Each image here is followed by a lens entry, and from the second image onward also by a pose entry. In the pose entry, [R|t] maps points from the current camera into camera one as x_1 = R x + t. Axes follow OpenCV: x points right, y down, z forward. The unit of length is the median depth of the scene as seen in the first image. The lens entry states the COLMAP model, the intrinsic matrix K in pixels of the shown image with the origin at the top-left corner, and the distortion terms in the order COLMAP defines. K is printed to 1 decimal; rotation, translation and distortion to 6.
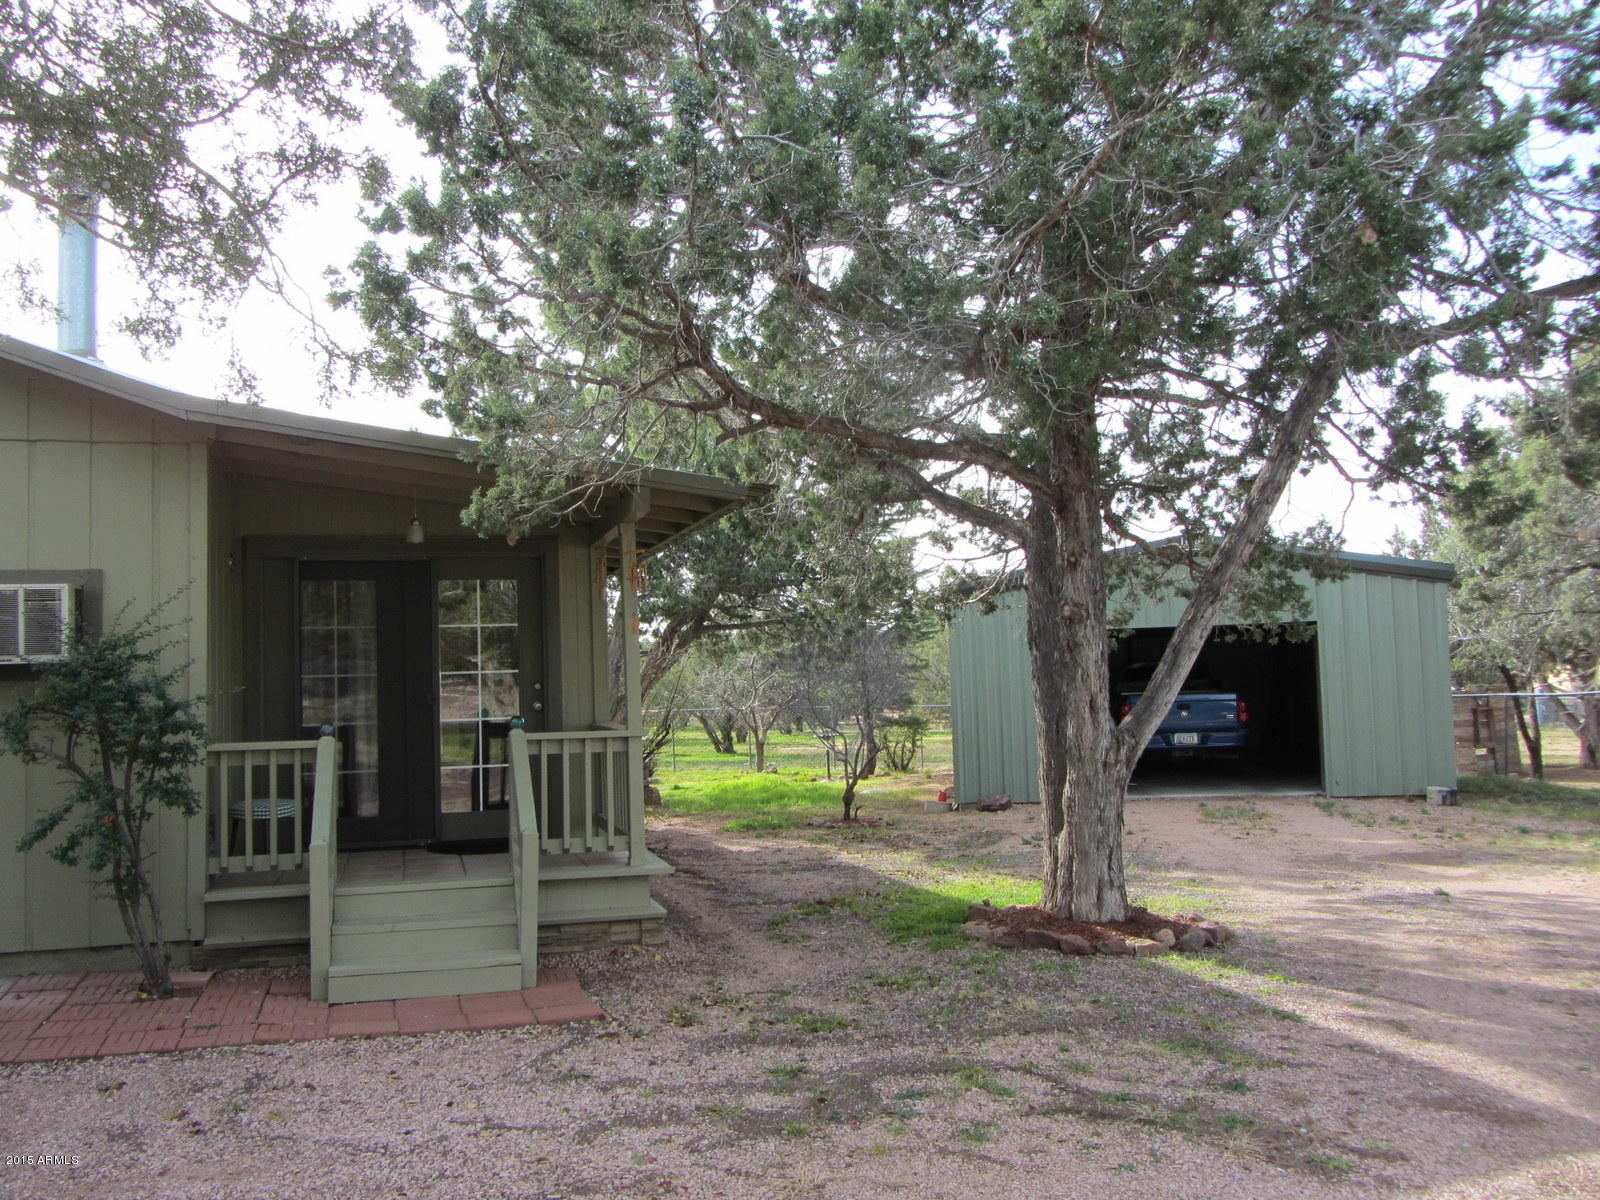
lens RADIAL K [[1326.7, 0, 802.4], [0, 1326.7, 595.1], [0, 0, 1]] dist [-0.039676, 0.016647]
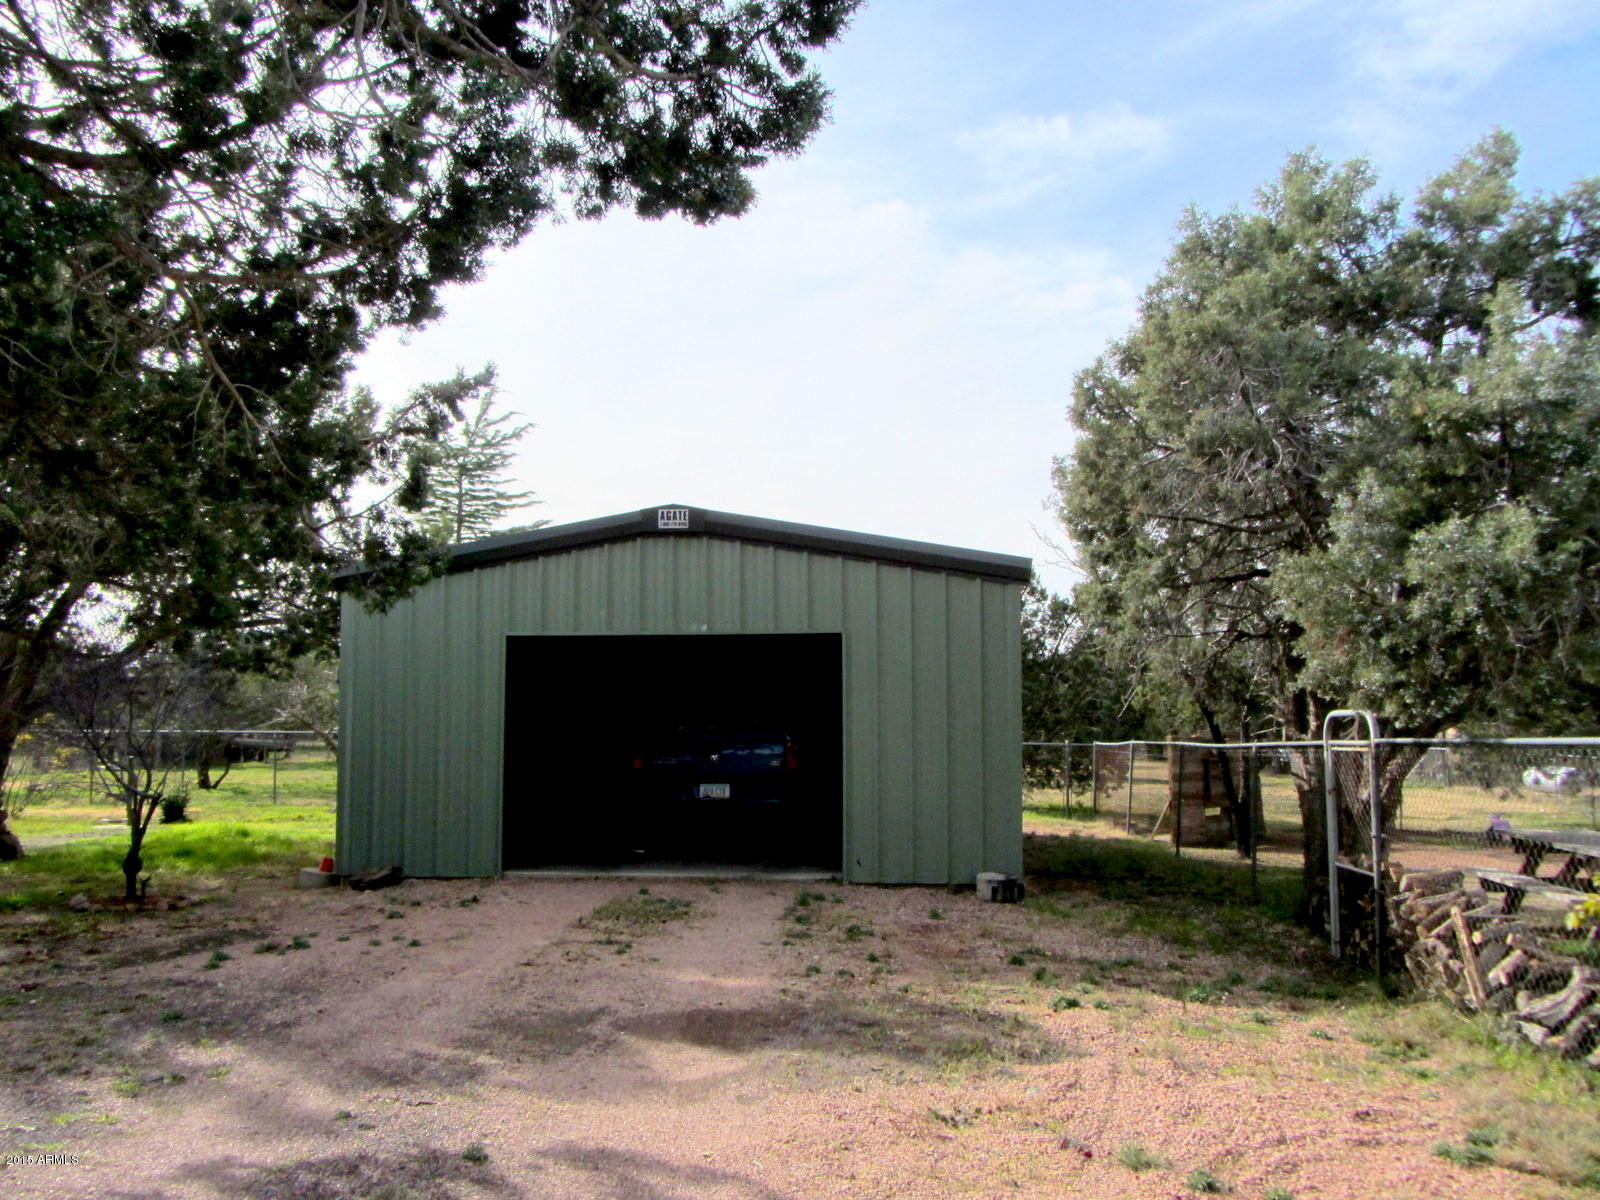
lens RADIAL K [[1326.7, 0, 810.0], [0, 1326.7, 600.4], [0, 0, 1]] dist [-0.039676, 0.016647]
pose [[0.997986, 0.033262, 0.054020, 0.991481], [-0.032405, 0.999336, -0.016656, 0.043059], [-0.054539, 0.014872, 0.998401, 0.858298]]
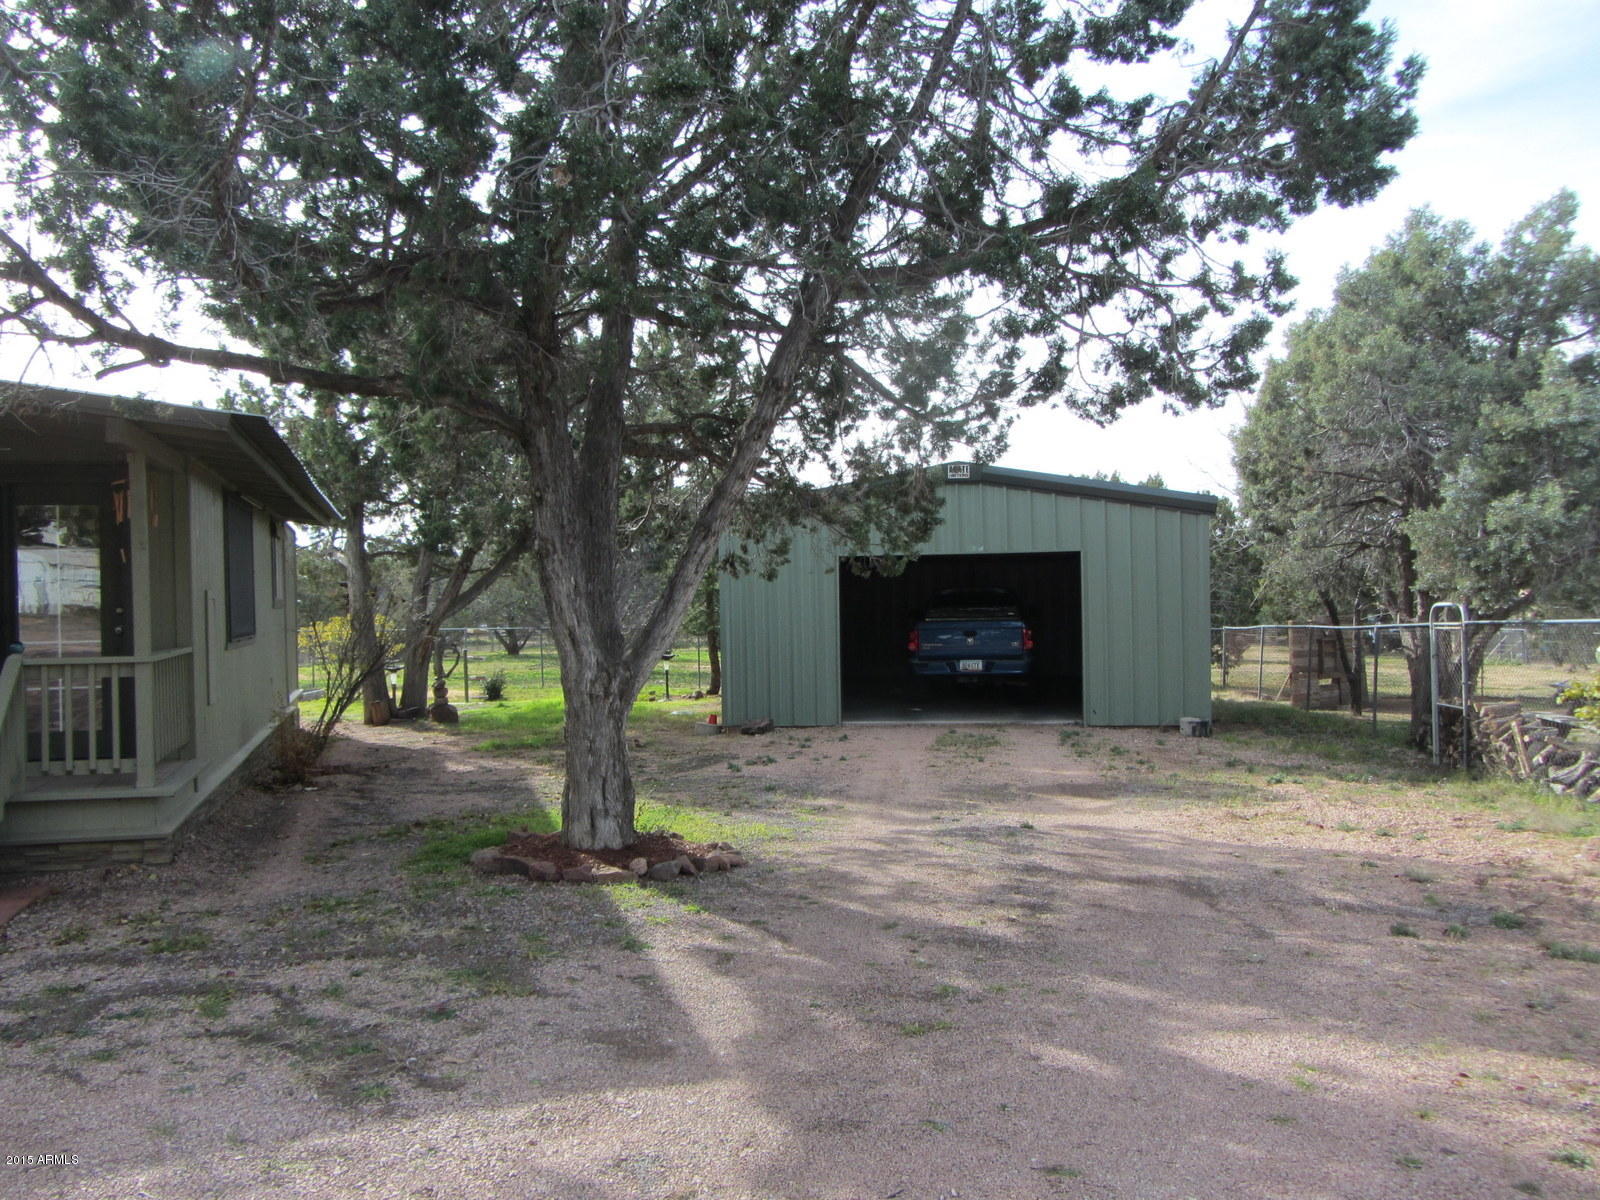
lens RADIAL K [[1326.7, 0, 815.6], [0, 1326.7, 599.5], [0, 0, 1]] dist [-0.039676, 0.016647]
pose [[0.999889, 0.013711, 0.005745, 0.545098], [-0.014060, 0.997722, 0.065971, -0.021749], [-0.004827, -0.066044, 0.997805, -0.012343]]
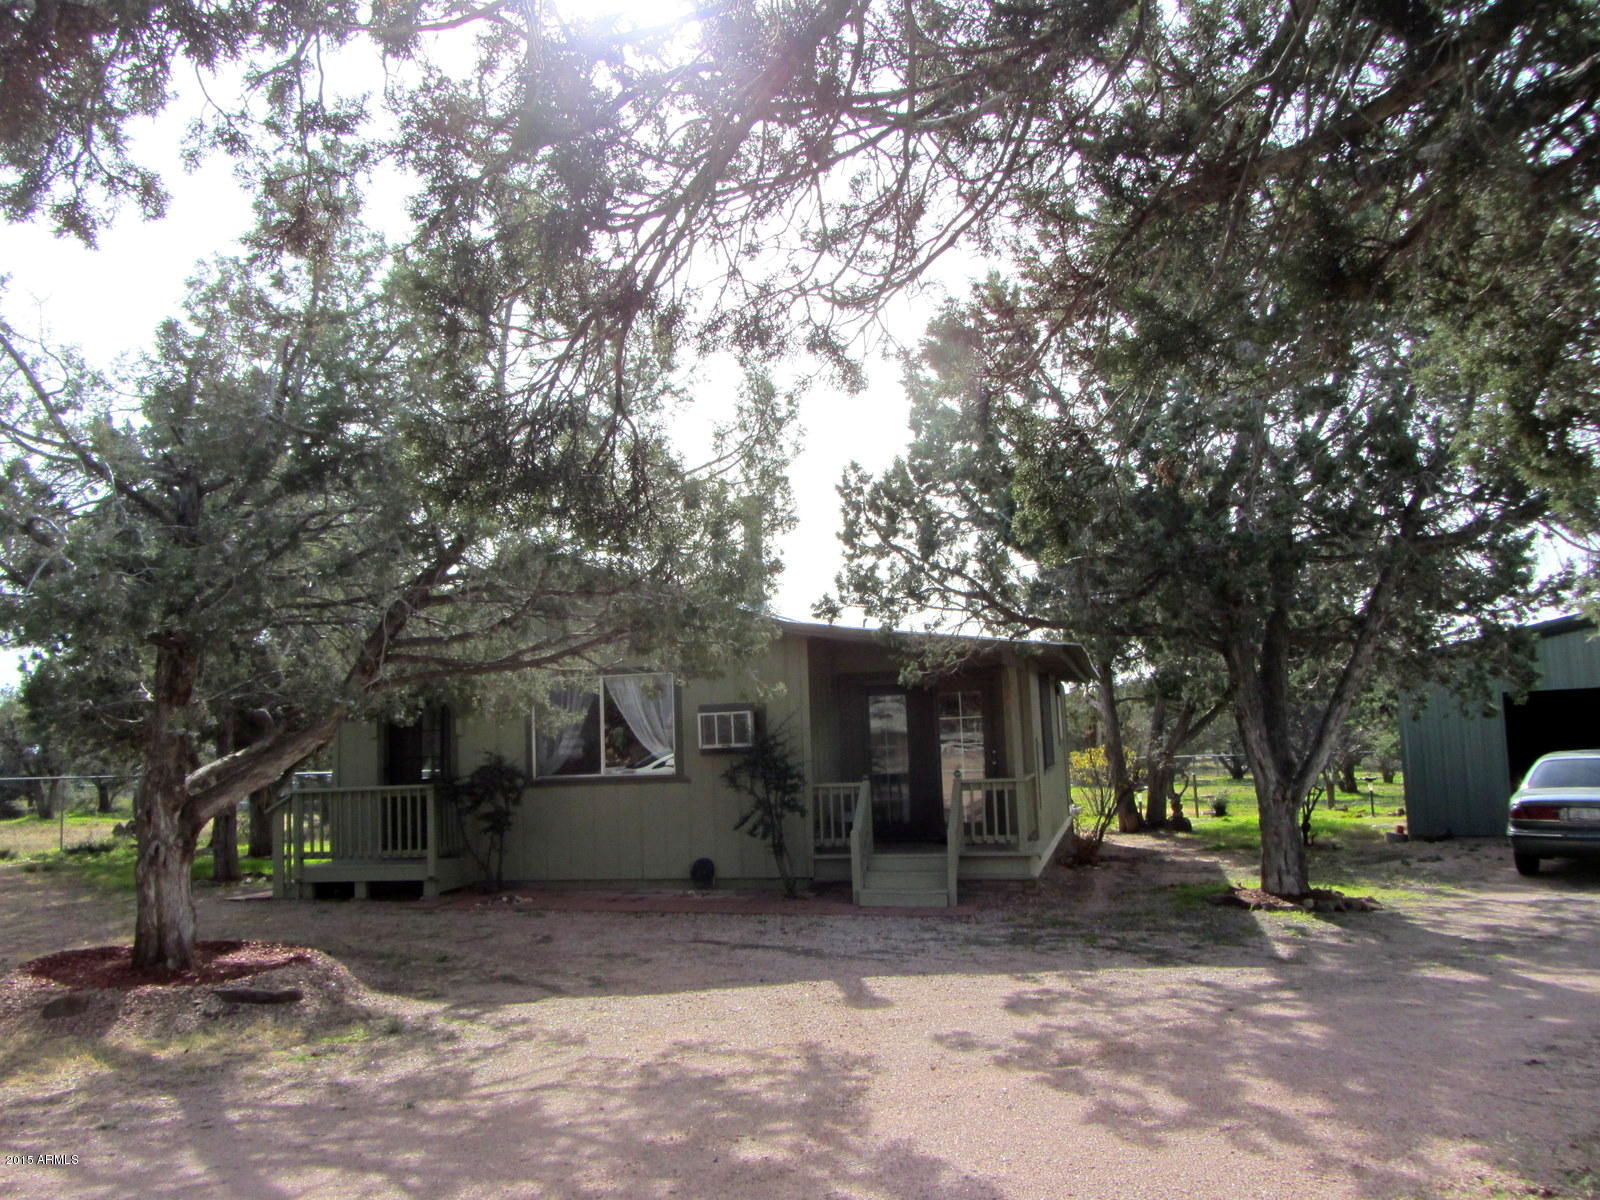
lens RADIAL K [[1326.7, 0, 813.1], [0, 1326.7, 586.4], [0, 0, 1]] dist [-0.039676, 0.016647]
pose [[0.863309, -0.062409, -0.500803, 0.809483], [0.045129, 0.997896, -0.046559, -0.132517], [0.502654, 0.017594, 0.864308, -1.074178]]
